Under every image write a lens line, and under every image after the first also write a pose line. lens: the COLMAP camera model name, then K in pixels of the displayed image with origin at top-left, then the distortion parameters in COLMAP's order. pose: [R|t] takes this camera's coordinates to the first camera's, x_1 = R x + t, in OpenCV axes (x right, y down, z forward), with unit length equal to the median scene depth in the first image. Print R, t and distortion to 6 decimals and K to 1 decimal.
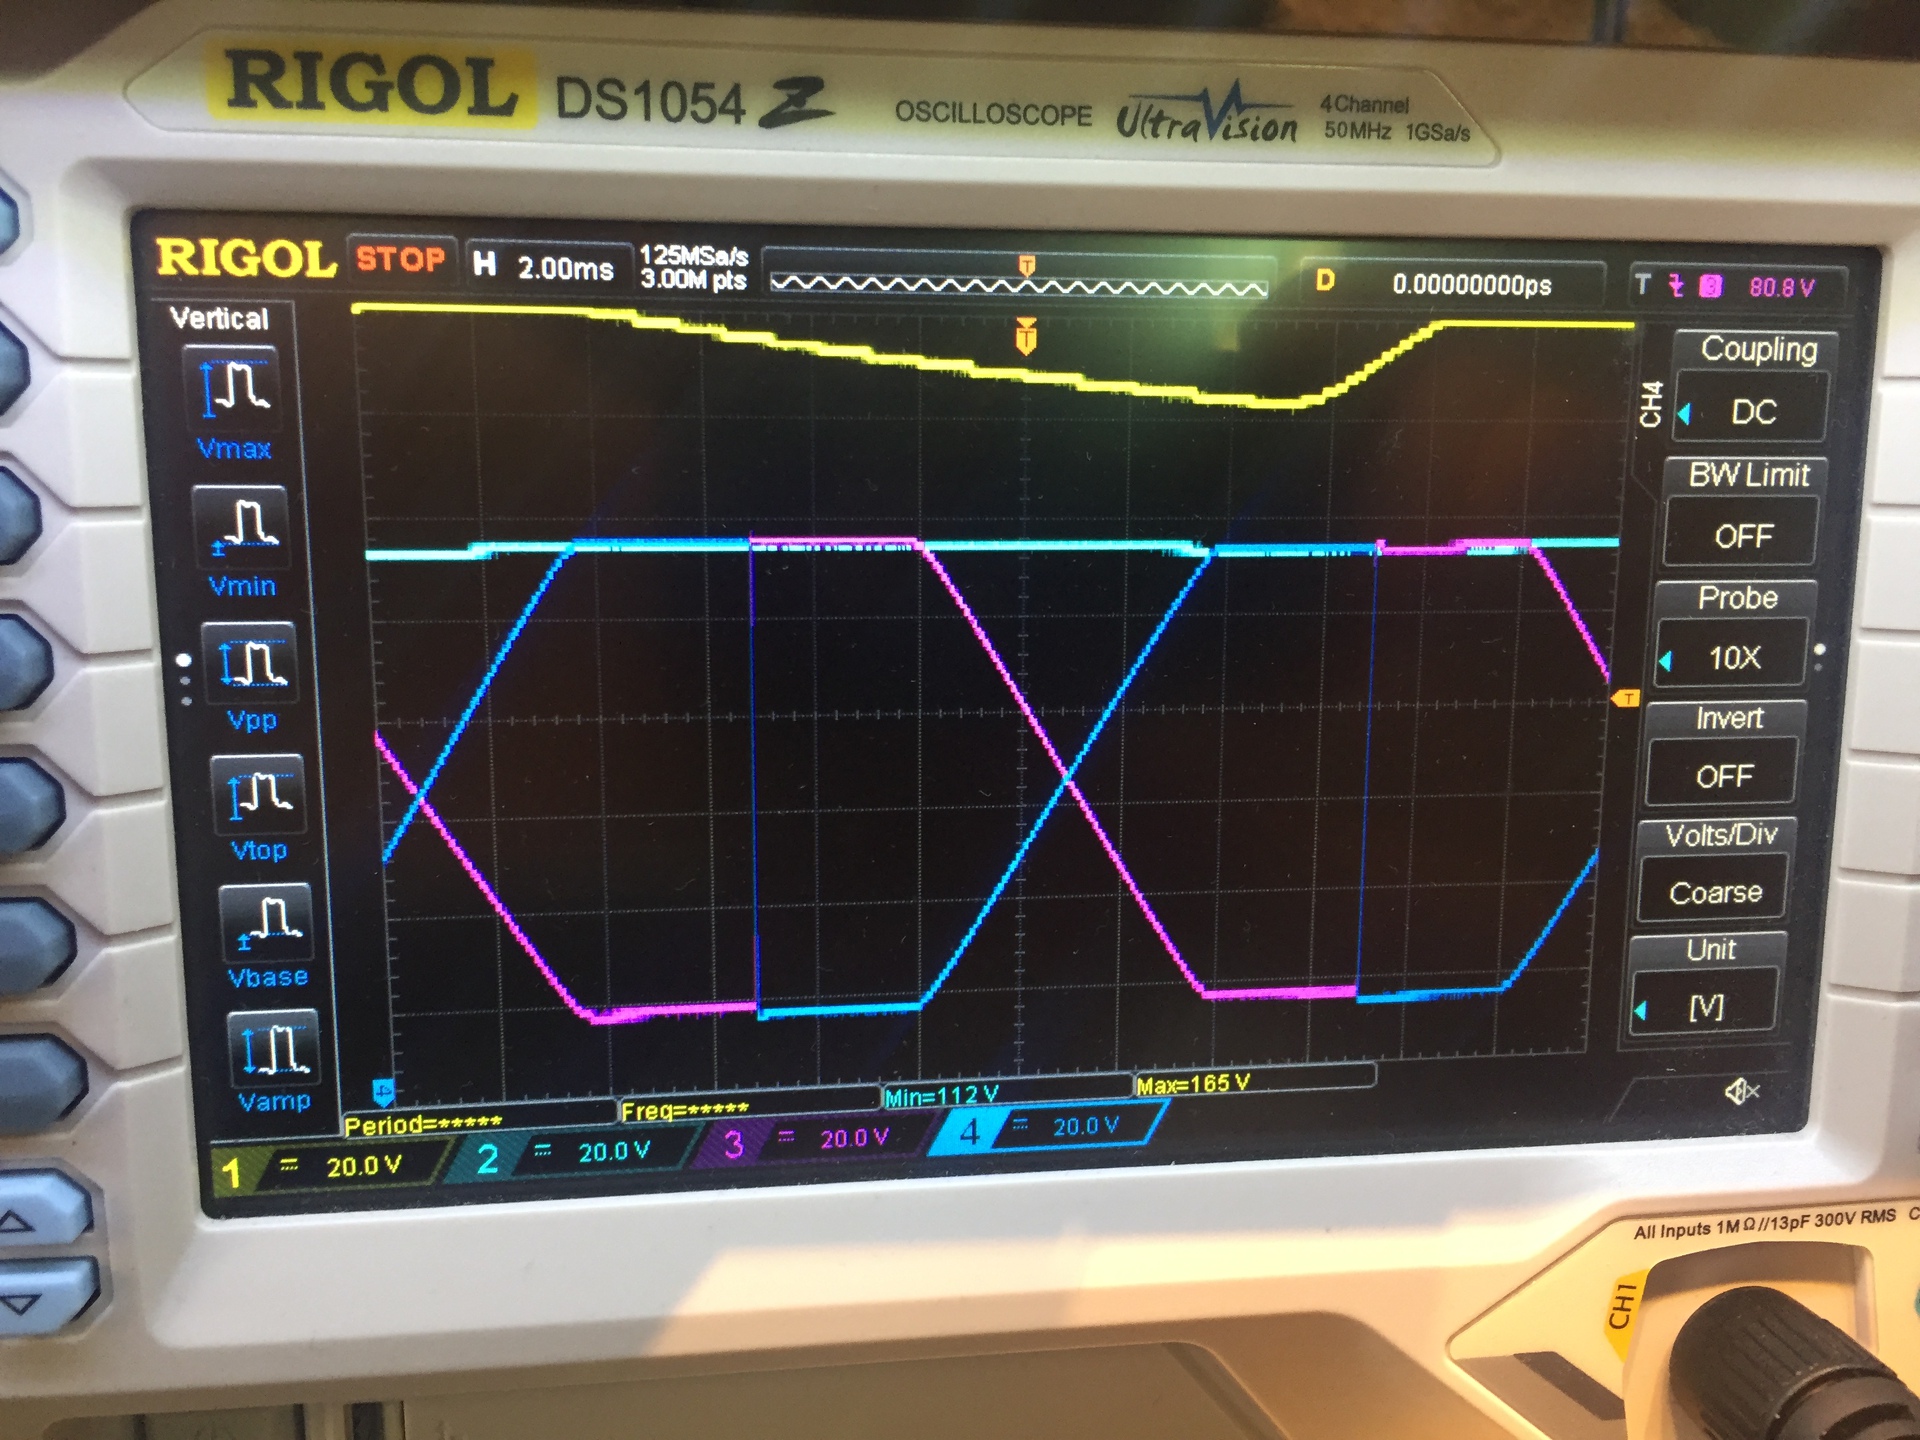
lens RADIAL K [[1652.5, 0, 955.6], [0, 1652.5, 716.0], [0, 0, 1]] dist [0.070806, -0.135249]
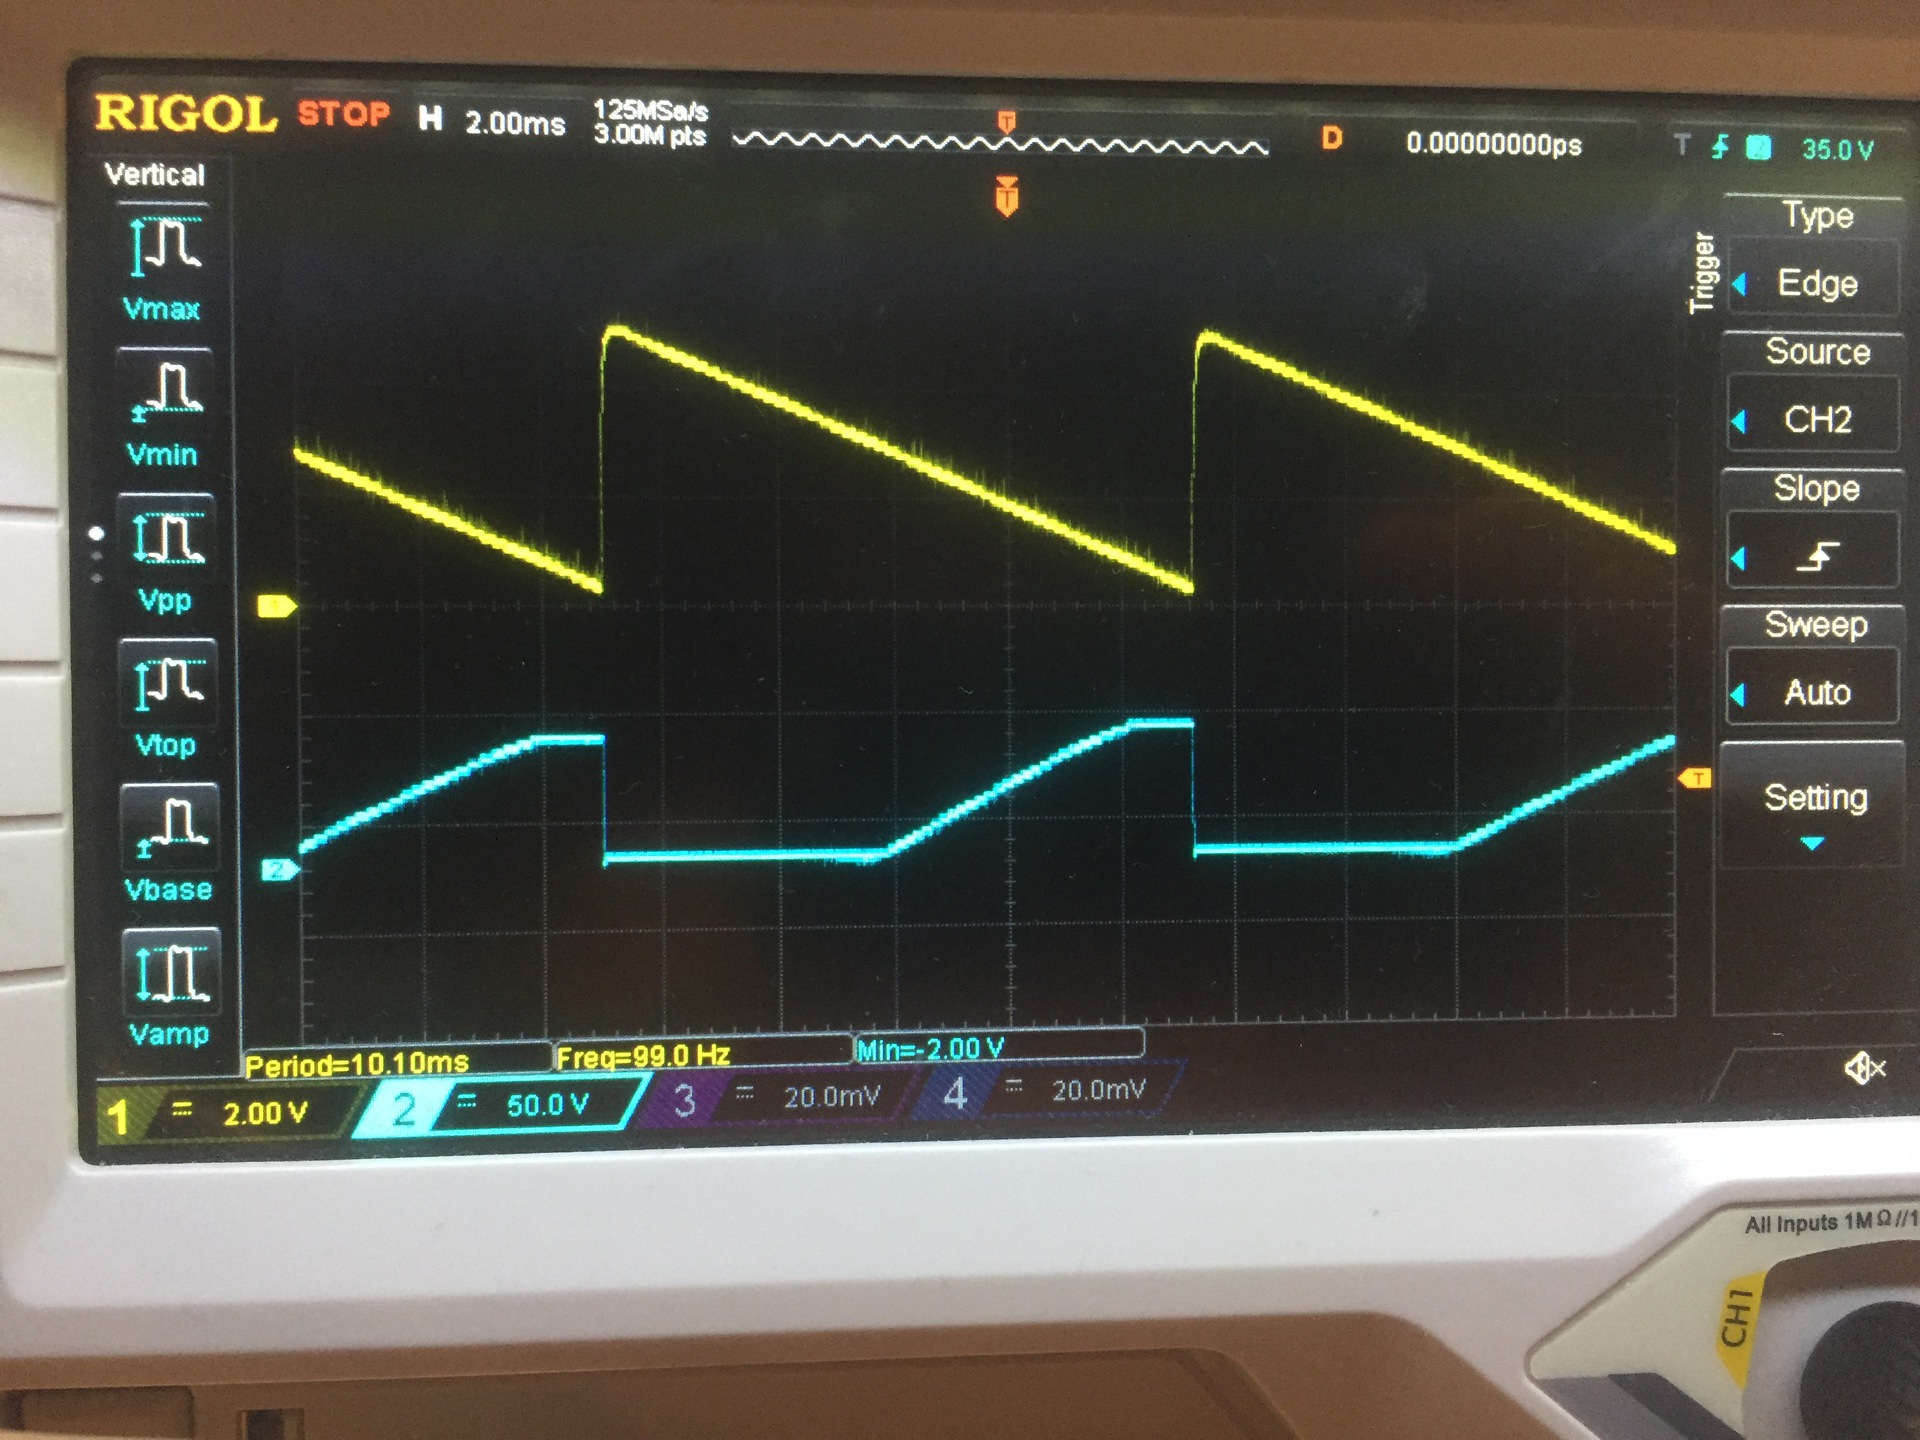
lens RADIAL K [[1652.5, 0, 965.5], [0, 1652.5, 706.7], [0, 0, 1]] dist [0.070806, -0.135249]
pose [[0.998391, -0.008159, -0.056107, 0.067473], [0.000029, 0.989666, -0.143392, 0.183357], [0.056697, 0.143160, 0.988074, 0.115538]]
